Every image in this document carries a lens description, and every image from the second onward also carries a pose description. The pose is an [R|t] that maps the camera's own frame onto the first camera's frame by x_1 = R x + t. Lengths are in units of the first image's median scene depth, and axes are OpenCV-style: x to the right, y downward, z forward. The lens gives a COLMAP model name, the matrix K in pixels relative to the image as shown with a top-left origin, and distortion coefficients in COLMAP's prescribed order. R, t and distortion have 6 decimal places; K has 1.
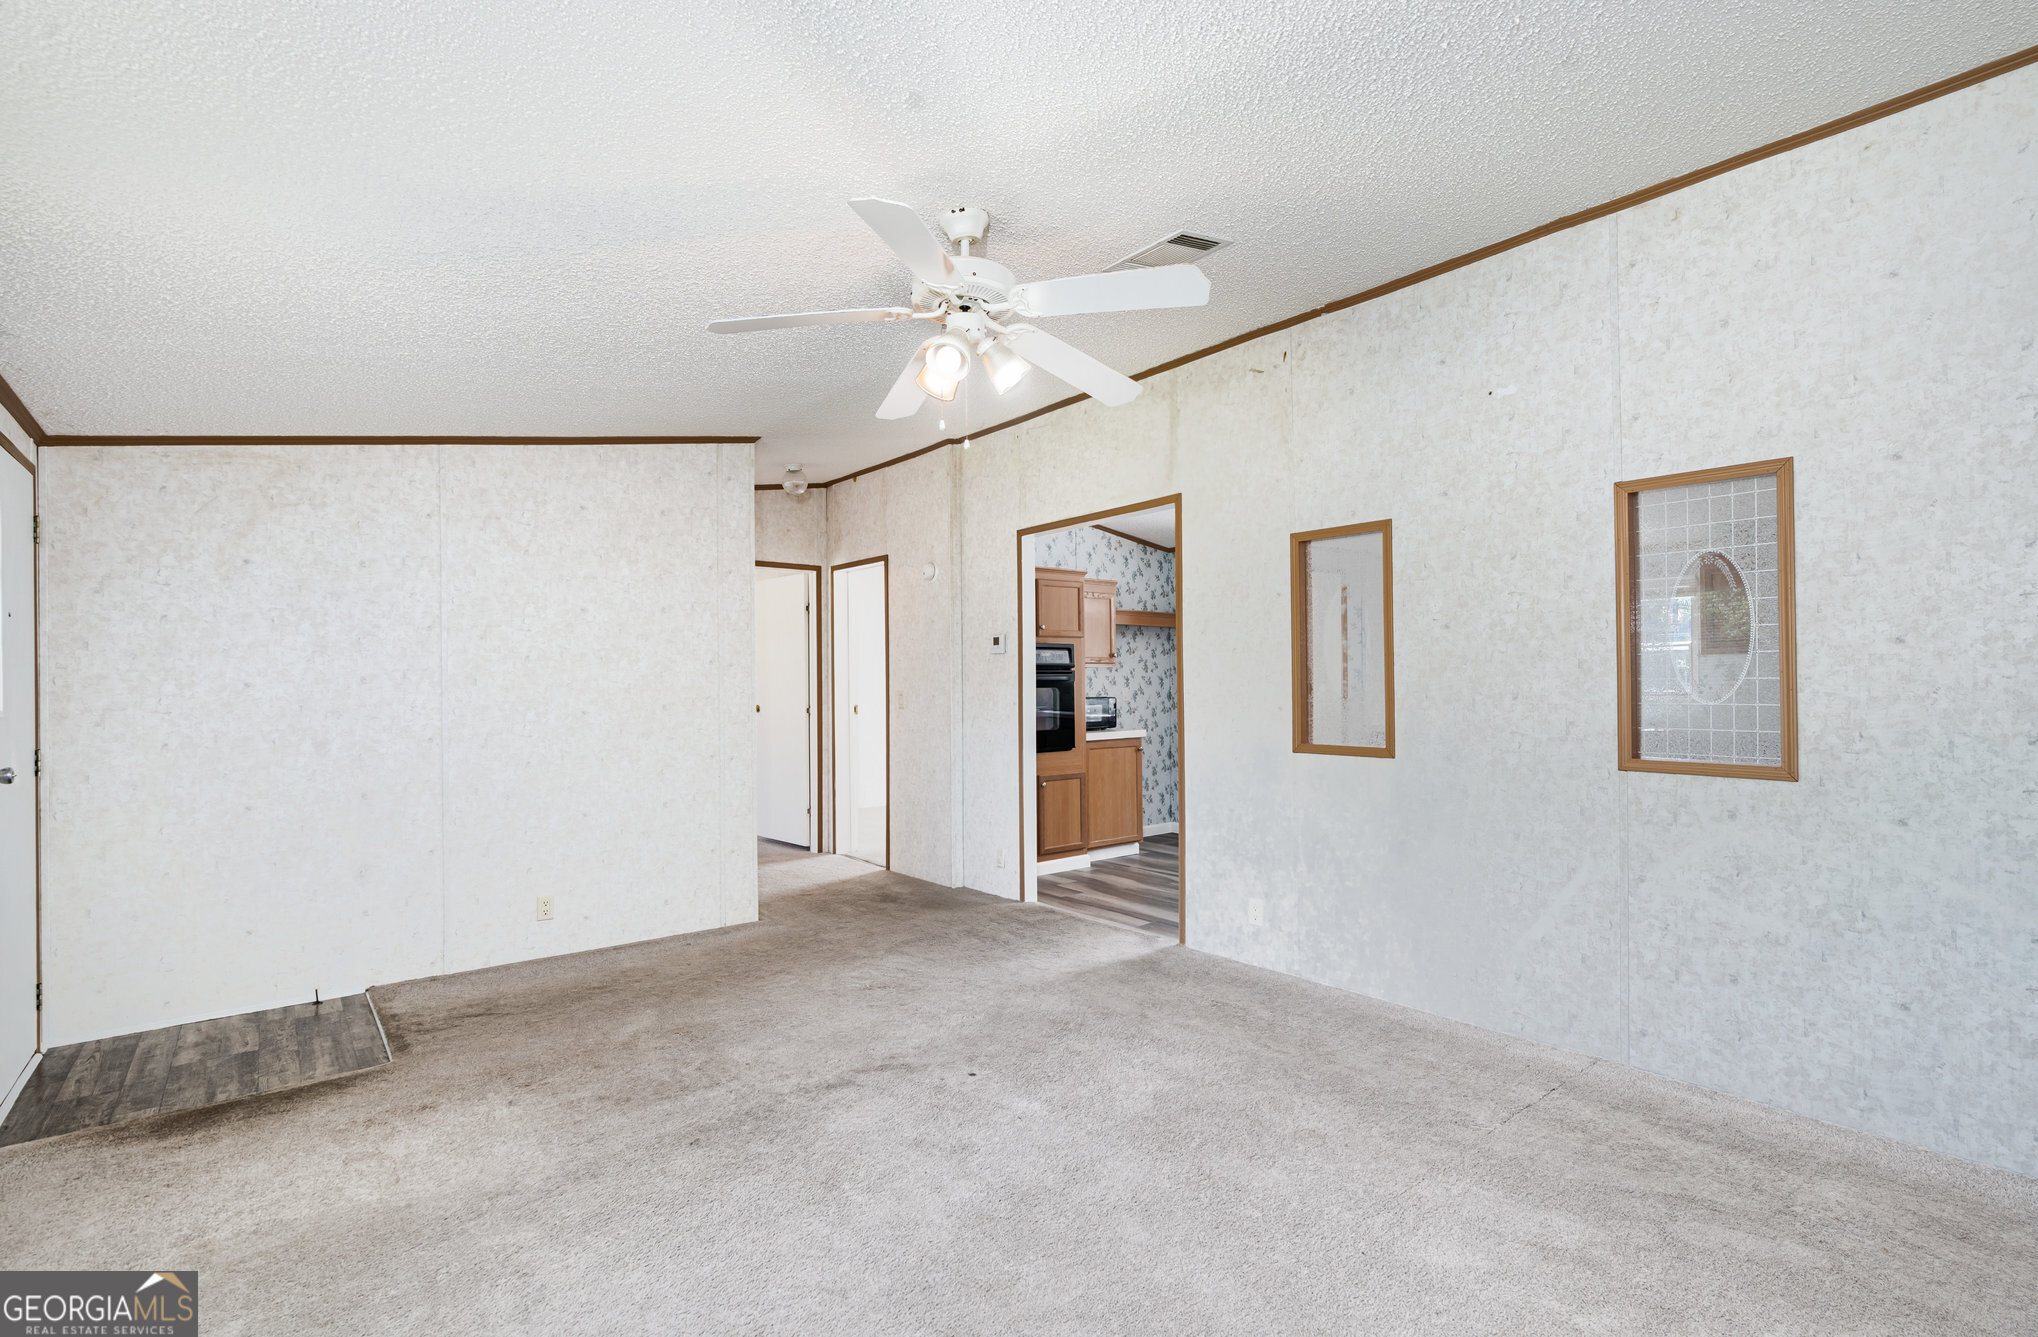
lens RADIAL K [[937.7, 0, 1038.5], [0, 937.7, 683.3], [0, 0, 1]] dist [-0.004255, -0.000126]
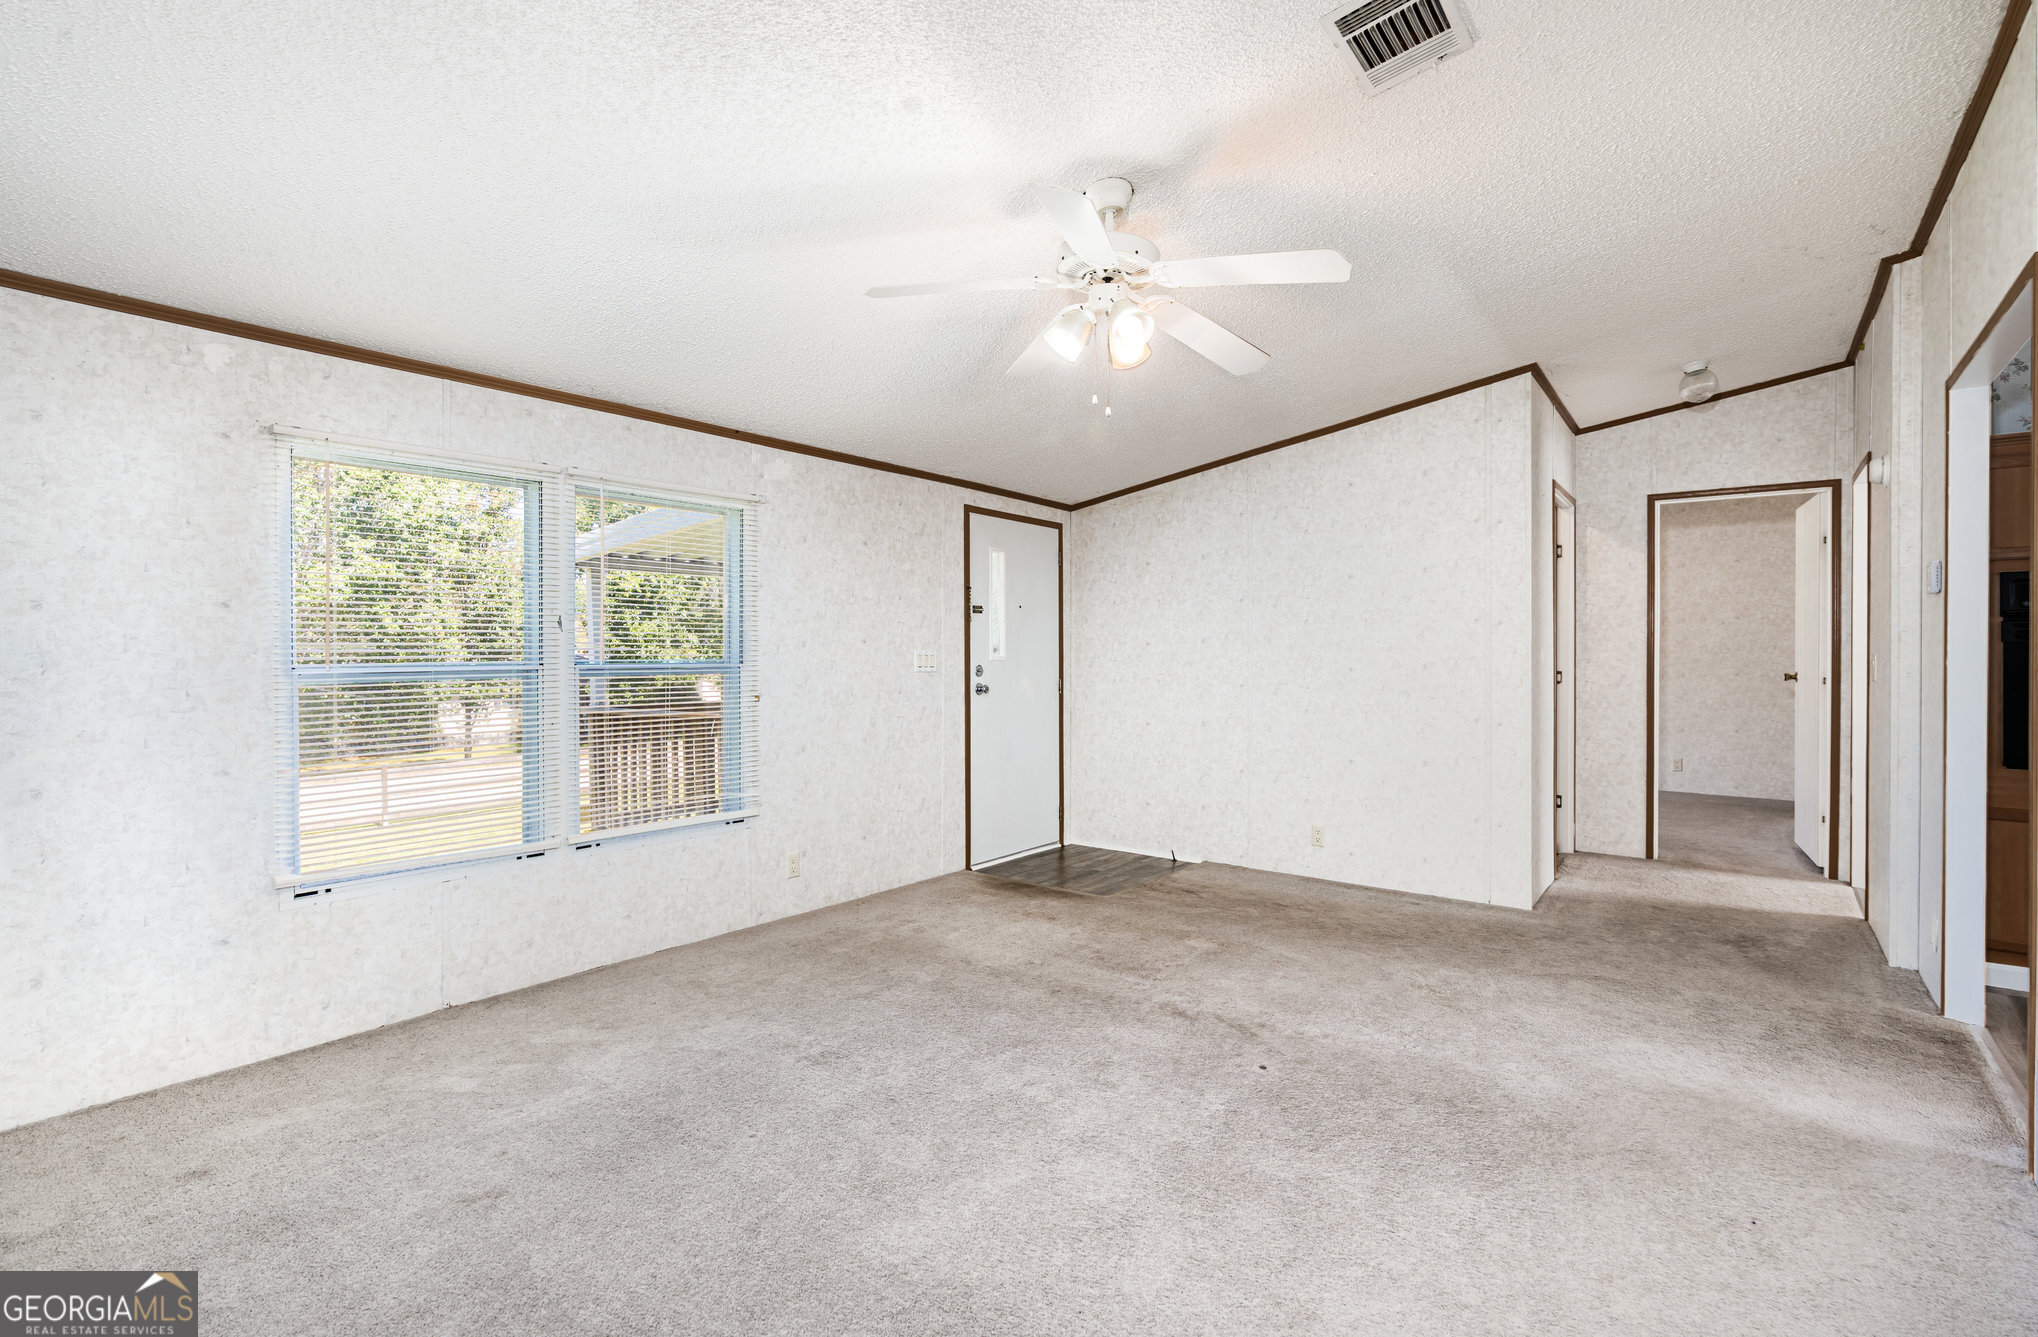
lens RADIAL K [[937.7, 0, 1024.6], [0, 937.7, 658.3], [0, 0, 1]] dist [-0.004255, -0.000126]
pose [[0.224642, 0.017101, -0.974291, 0.607456], [-0.000230, 0.999847, 0.017497, -0.001272], [0.974441, -0.003706, 0.224612, 0.446435]]
